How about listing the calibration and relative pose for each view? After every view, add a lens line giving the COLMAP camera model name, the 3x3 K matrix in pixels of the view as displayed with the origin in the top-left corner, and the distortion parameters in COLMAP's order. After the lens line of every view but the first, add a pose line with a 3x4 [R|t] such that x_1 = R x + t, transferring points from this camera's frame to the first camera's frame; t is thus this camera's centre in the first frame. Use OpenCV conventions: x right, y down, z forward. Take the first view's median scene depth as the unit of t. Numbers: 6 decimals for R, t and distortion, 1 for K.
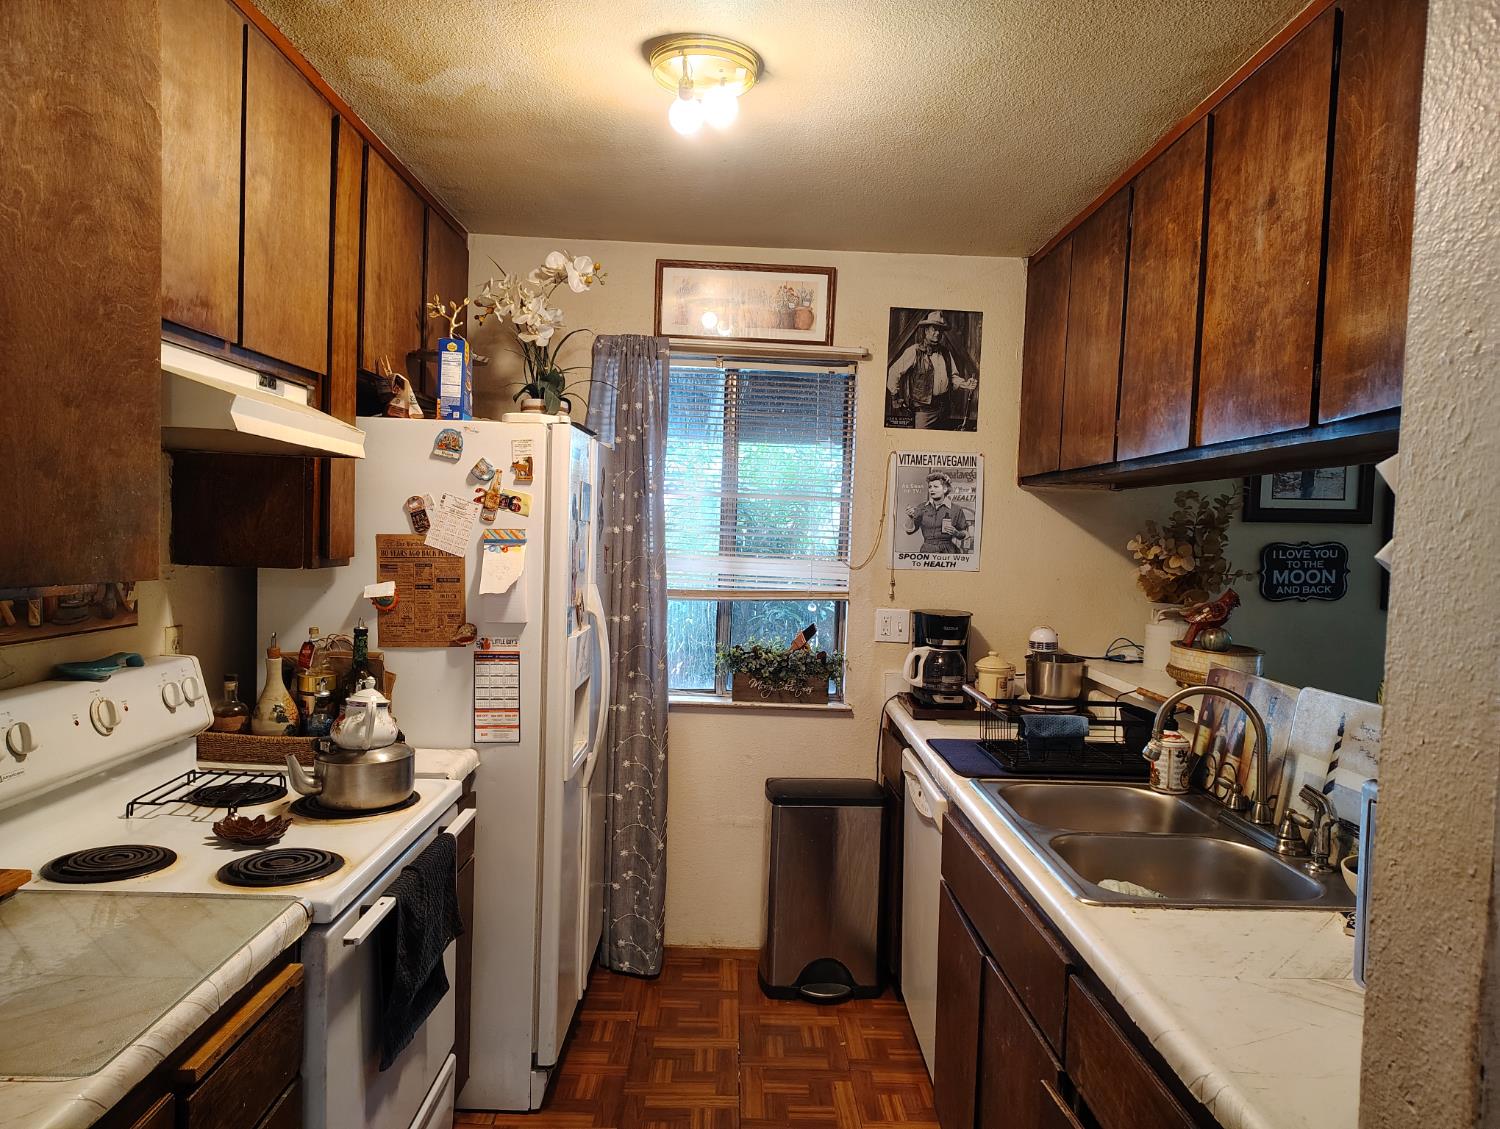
lens RADIAL K [[1019.6, 0, 757.2], [0, 1019.6, 574.9], [0, 0, 1]] dist [0.021335, -0.036473]
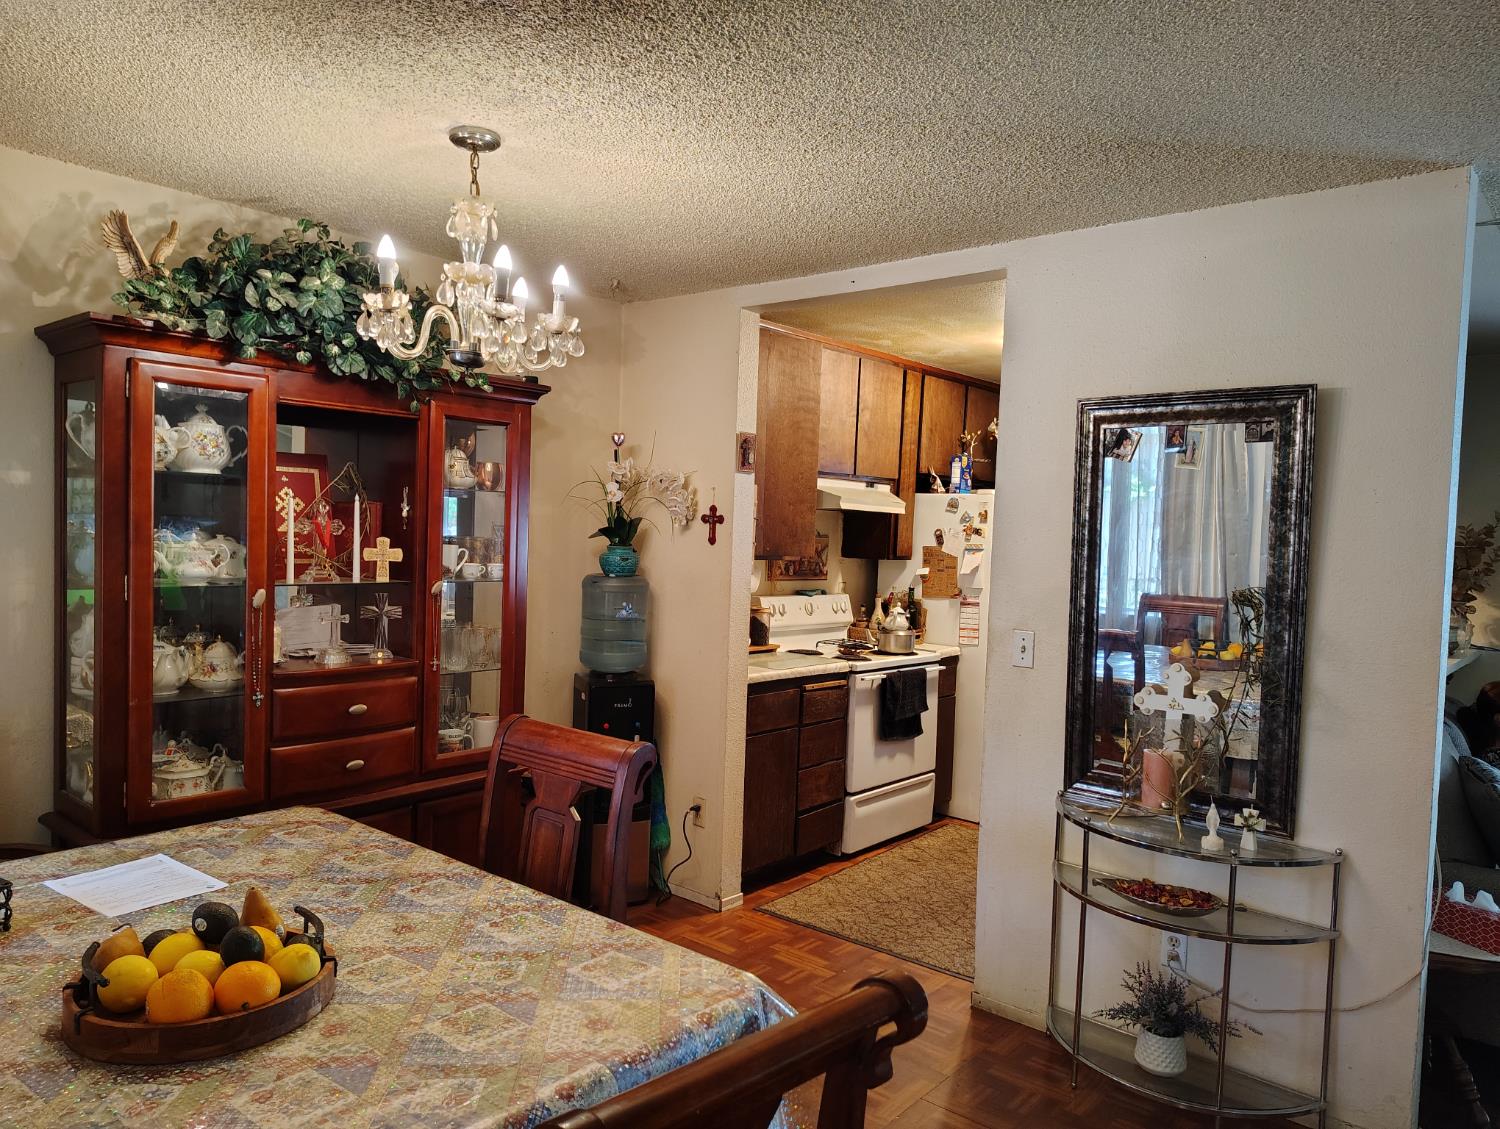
lens RADIAL K [[1019.6, 0, 753.8], [0, 1019.6, 567.3], [0, 0, 1]] dist [0.021335, -0.036473]
pose [[0.743628, 0.016760, -0.668384, 0.848139], [-0.040822, 0.998959, -0.020368, 0.066917], [0.667346, 0.042431, 0.743538, -0.905325]]
